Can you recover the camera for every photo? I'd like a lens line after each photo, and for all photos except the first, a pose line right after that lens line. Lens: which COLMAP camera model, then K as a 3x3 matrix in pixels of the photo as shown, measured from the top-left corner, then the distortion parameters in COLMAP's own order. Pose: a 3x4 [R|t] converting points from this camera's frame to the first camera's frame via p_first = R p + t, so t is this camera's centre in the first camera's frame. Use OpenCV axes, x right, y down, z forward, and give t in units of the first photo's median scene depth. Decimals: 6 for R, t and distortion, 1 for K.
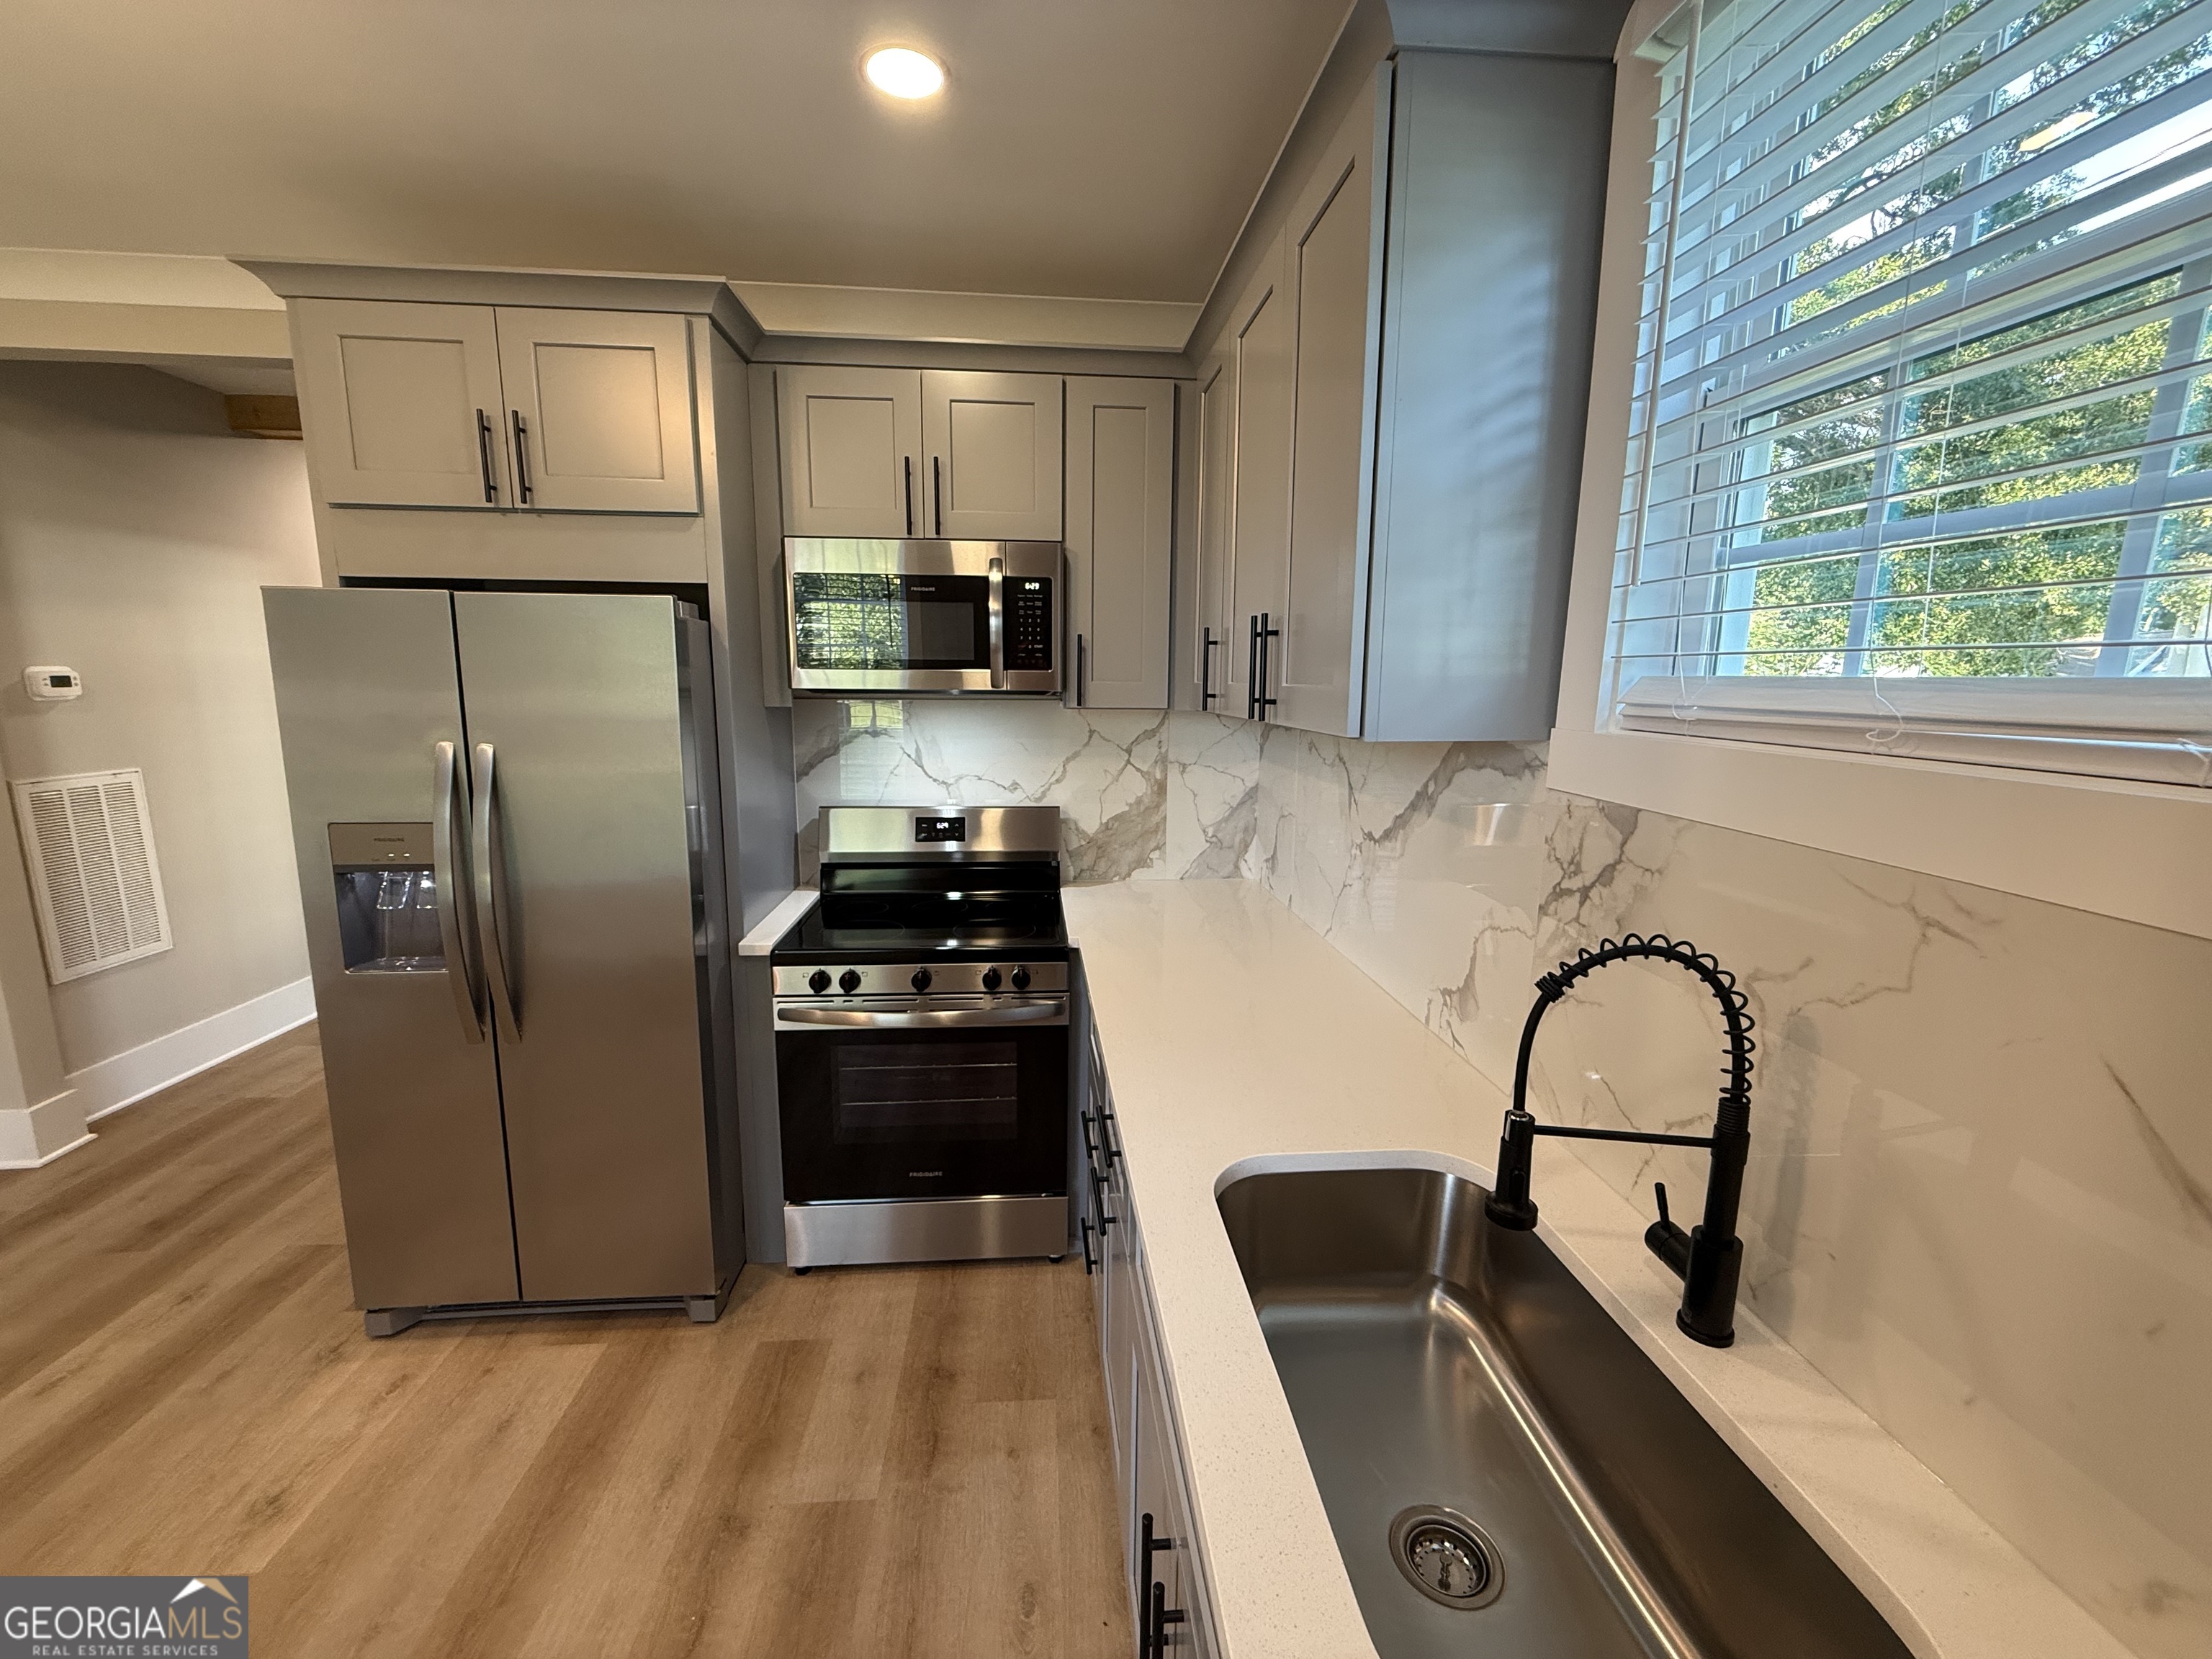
lens RADIAL K [[881.2, 0, 1099.1], [0, 881.2, 825.8], [0, 0, 1]] dist [-0.000749, 0.000033]
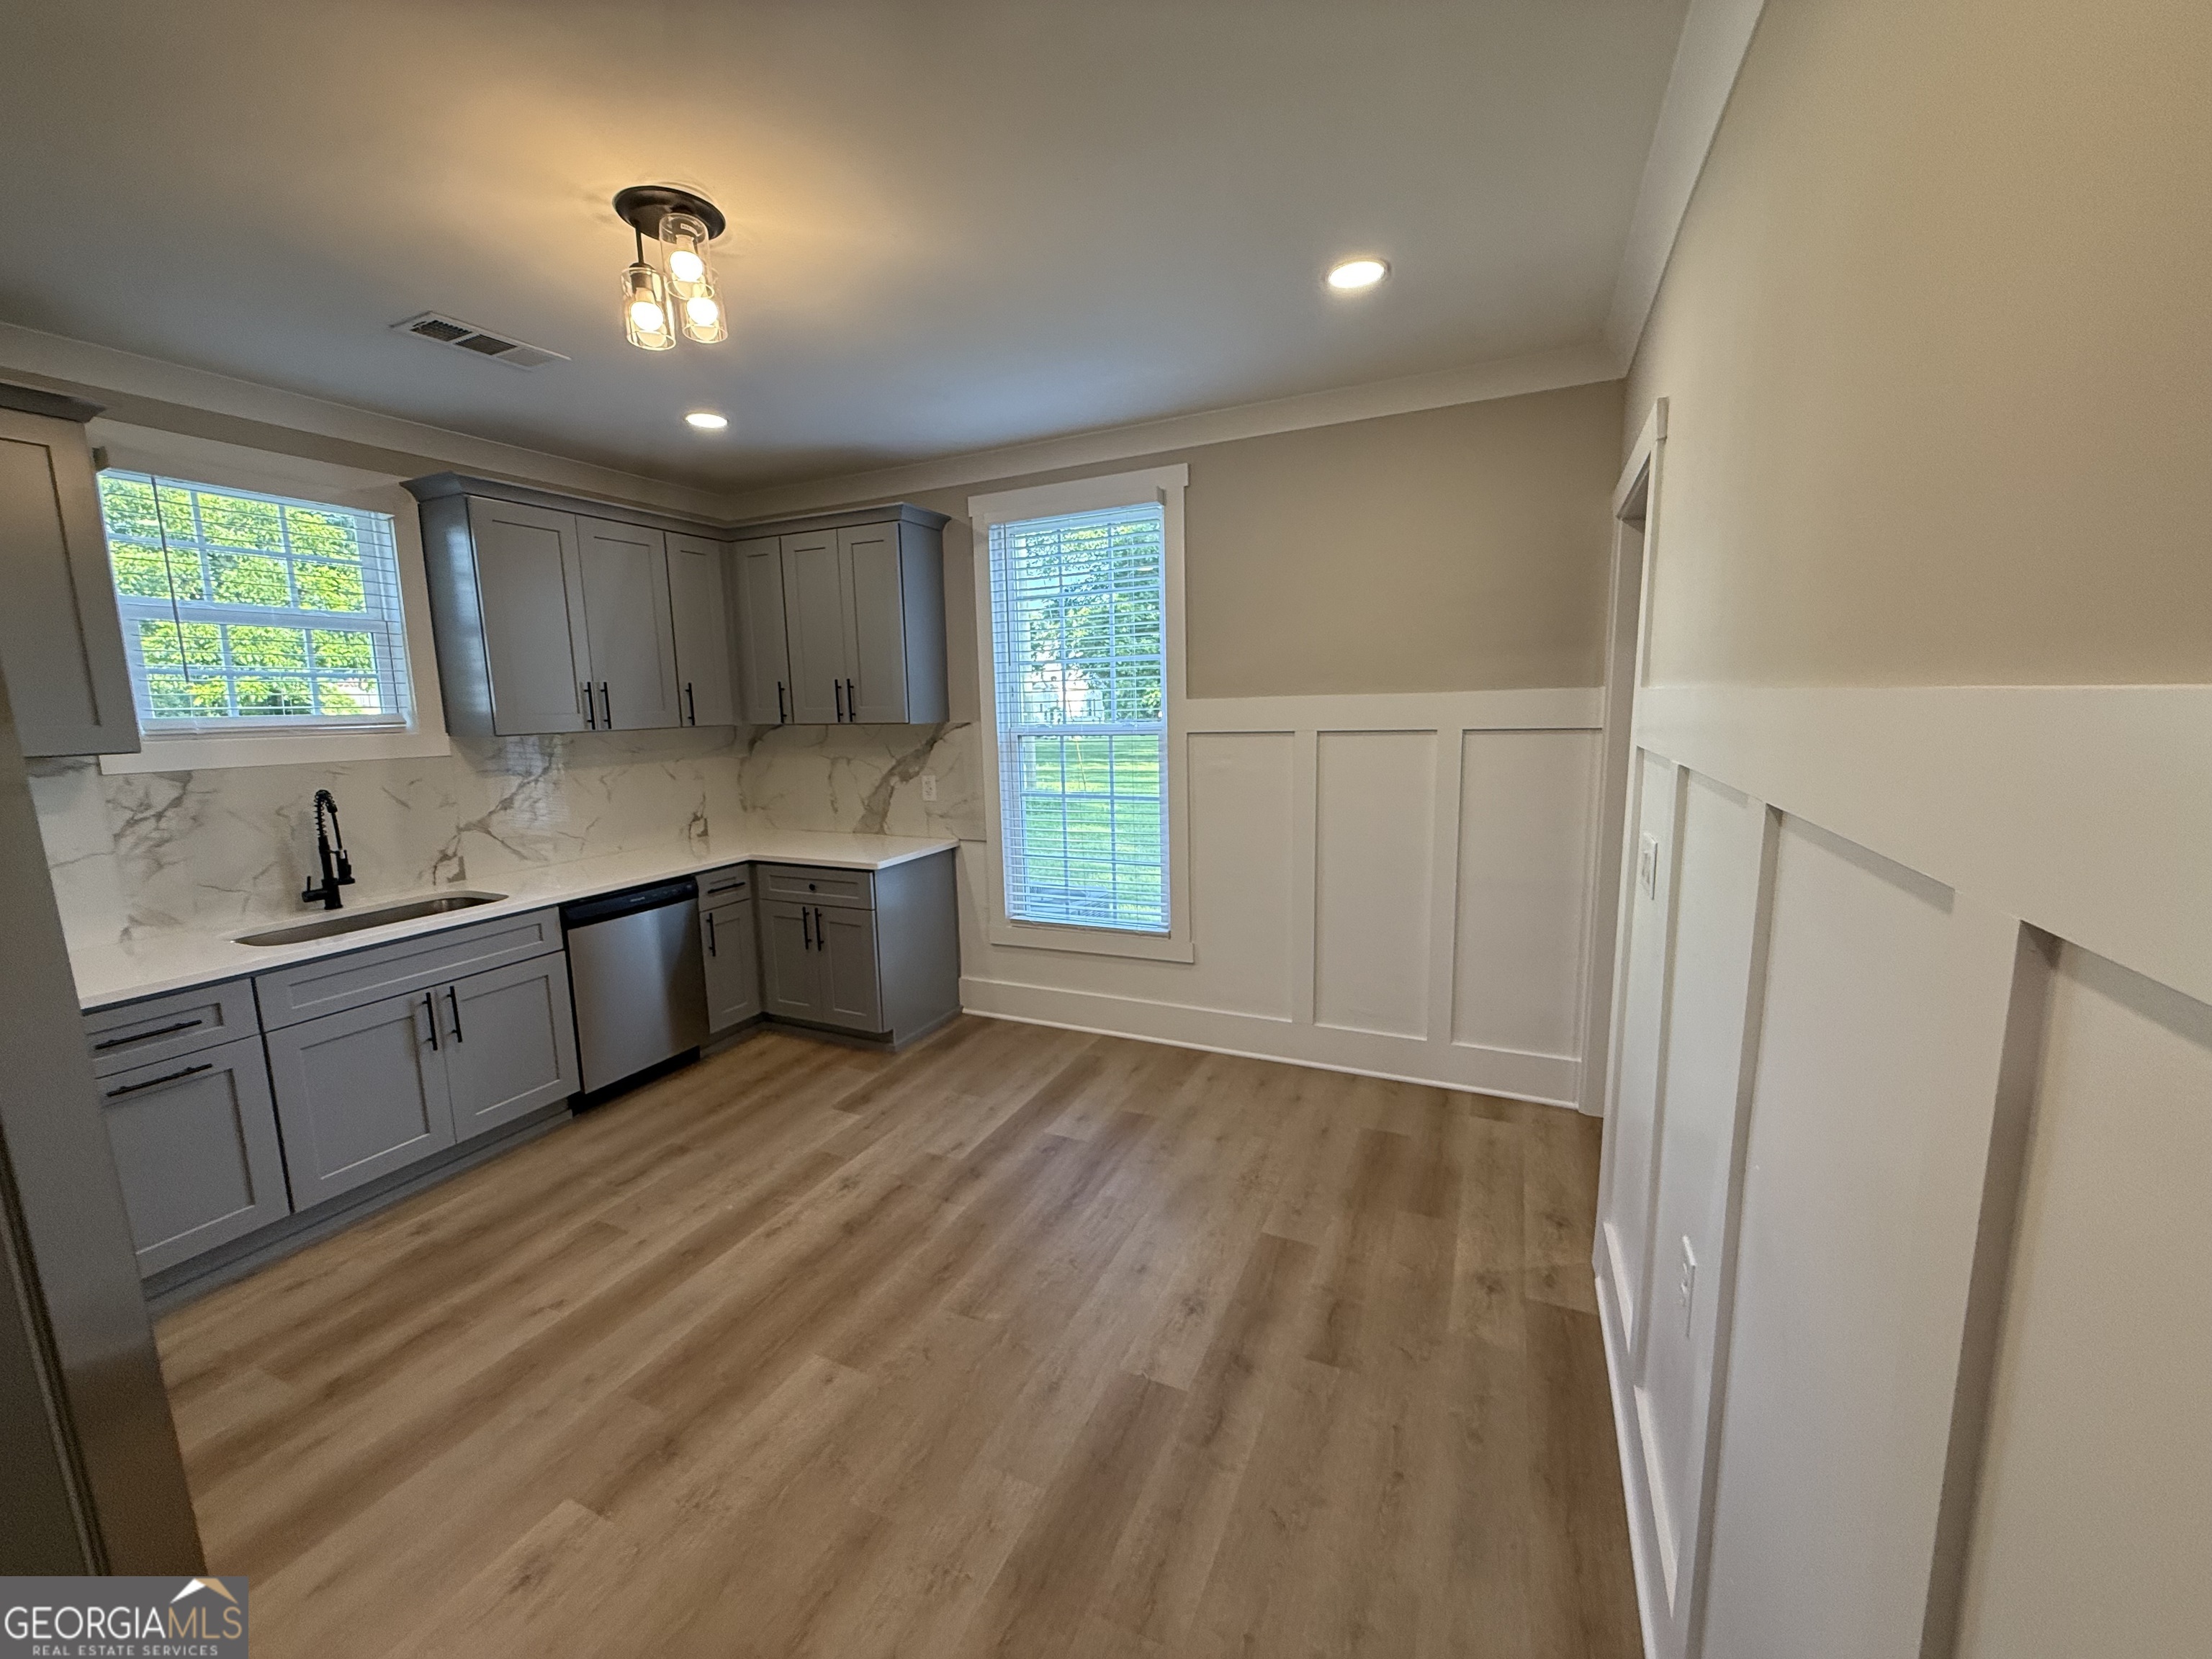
lens RADIAL K [[881.2, 0, 1099.1], [0, 881.2, 825.8], [0, 0, 1]] dist [-0.000749, 0.000033]
pose [[-0.873397, -0.065230, 0.482621, -1.621568], [0.090191, 0.952183, 0.291914, -0.208346], [-0.478585, 0.298485, -0.825750, 1.066379]]
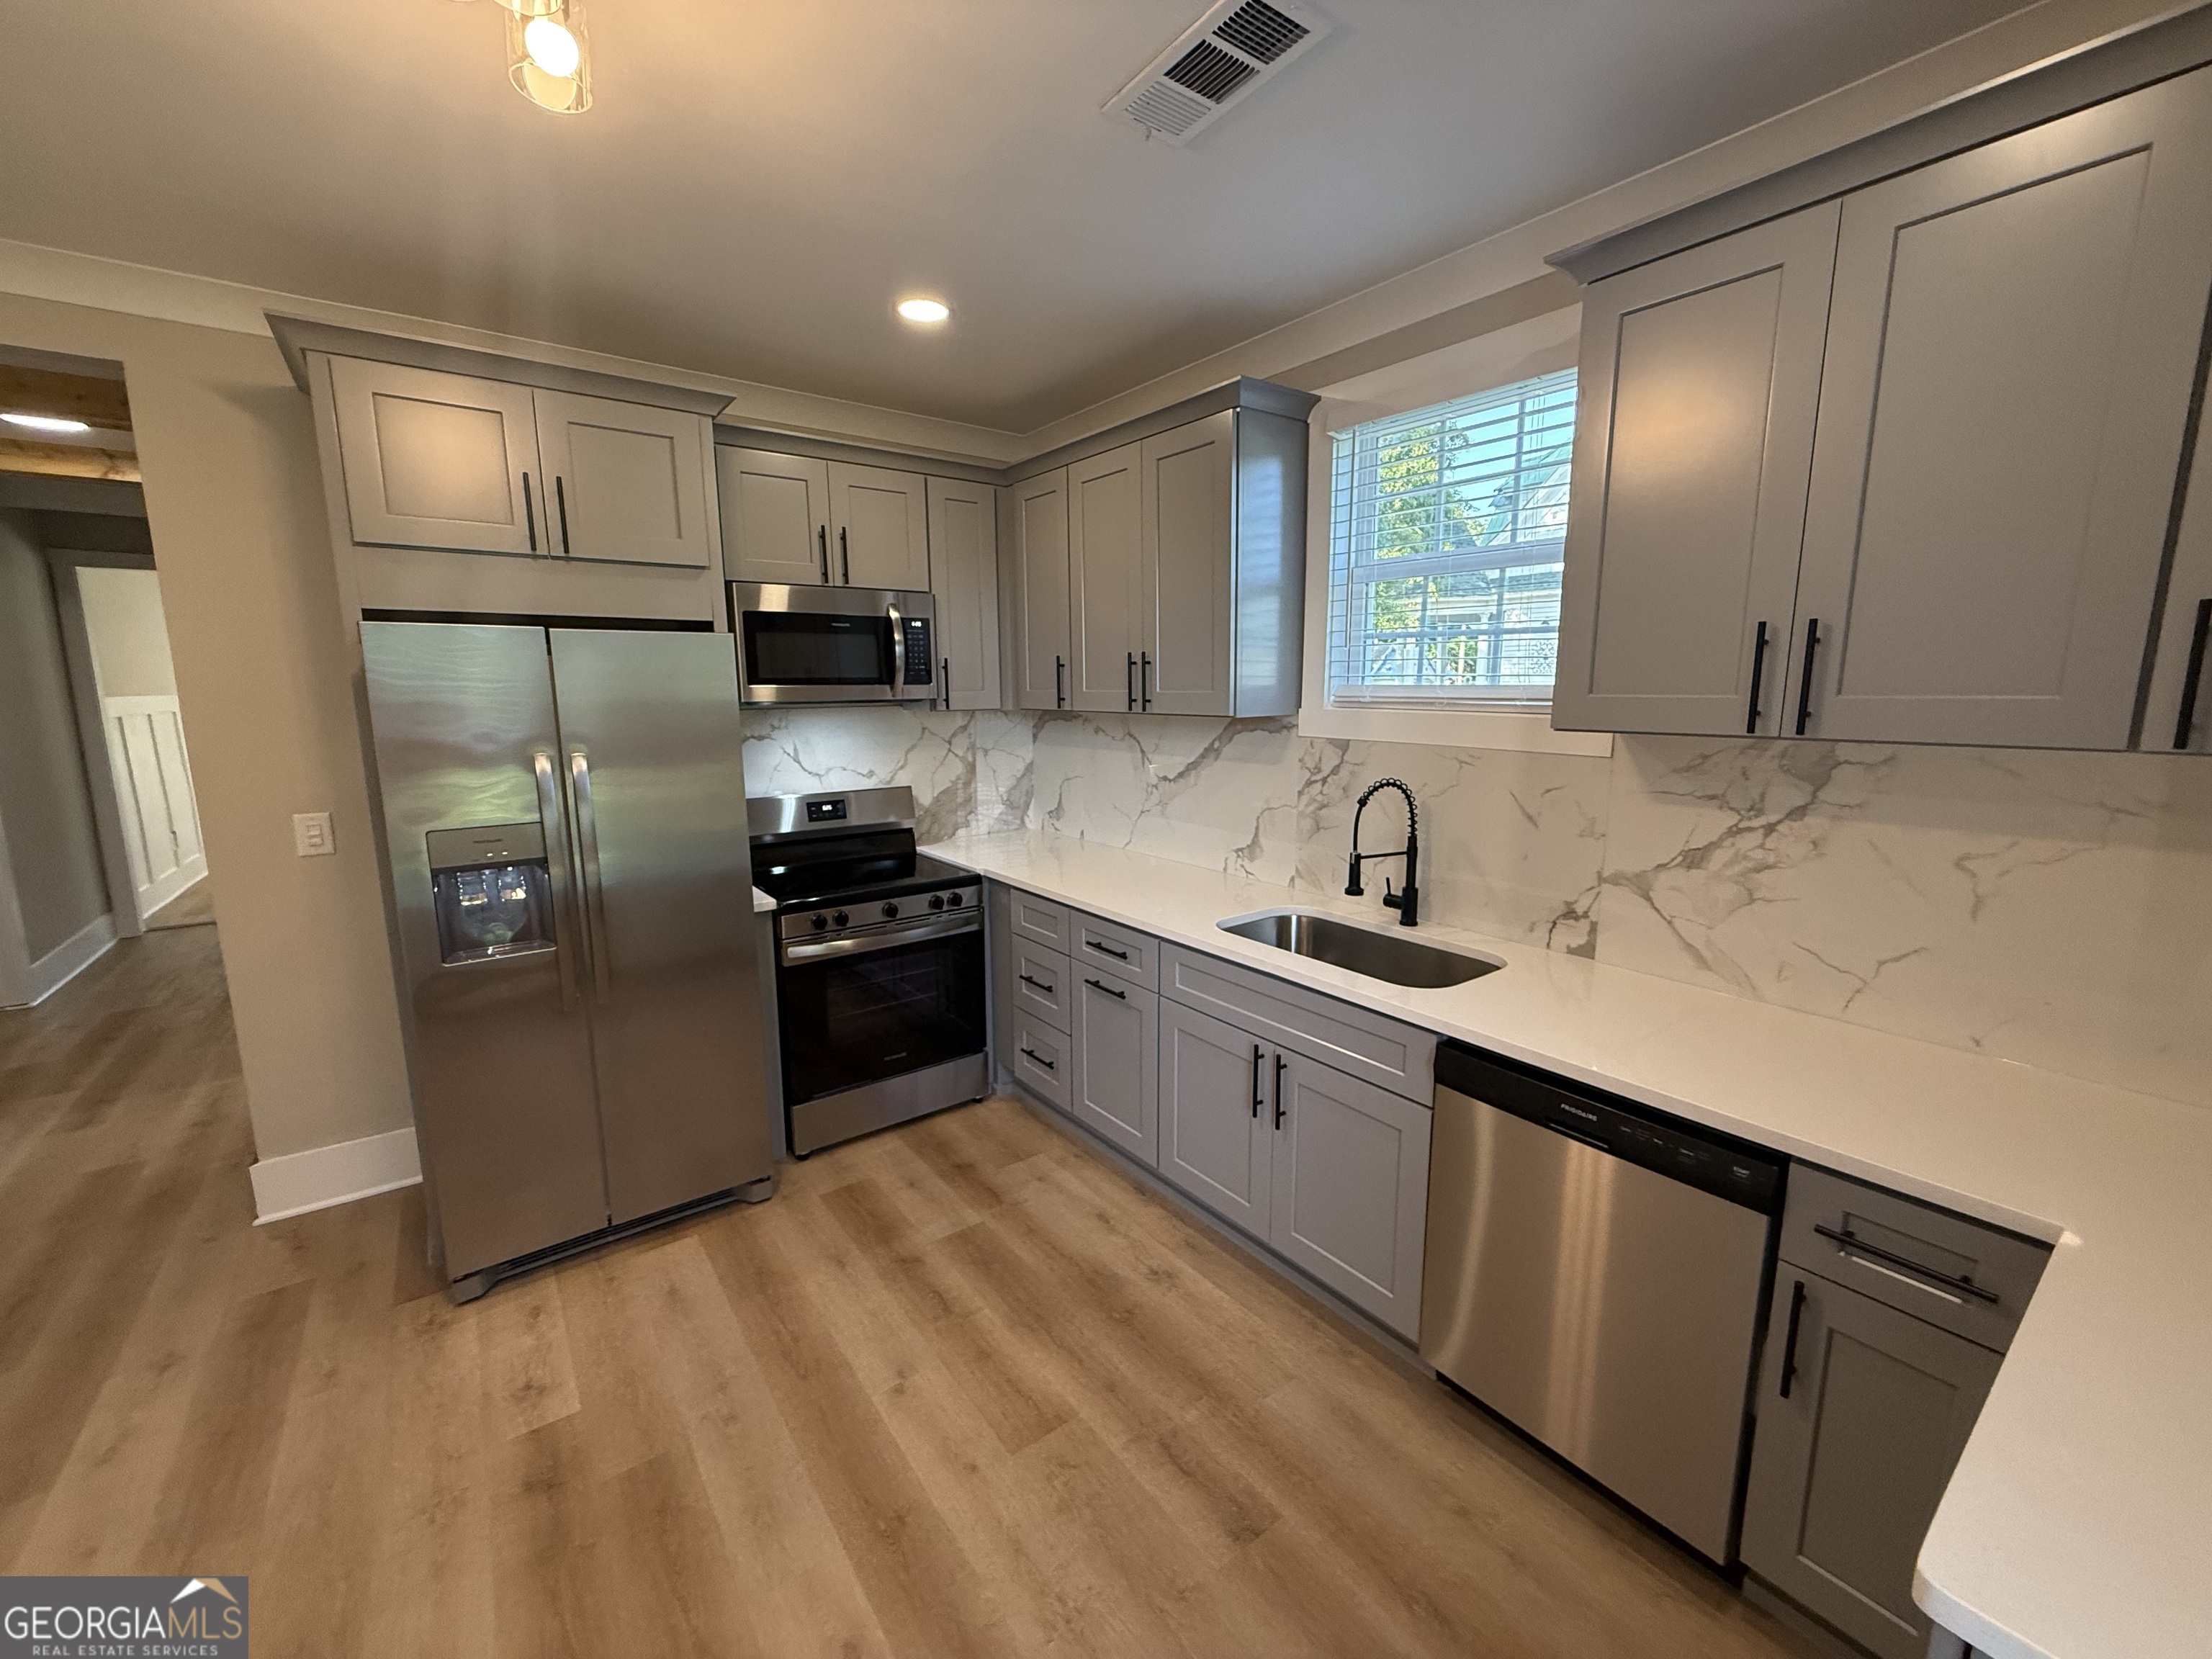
lens RADIAL K [[881.2, 0, 1099.1], [0, 881.2, 825.8], [0, 0, 1]] dist [-0.000749, 0.000033]
pose [[0.845513, -0.100688, 0.524376, -0.711607], [0.102973, 0.994373, 0.024899, 0.047777], [-0.523932, 0.032944, 0.851123, -0.388502]]
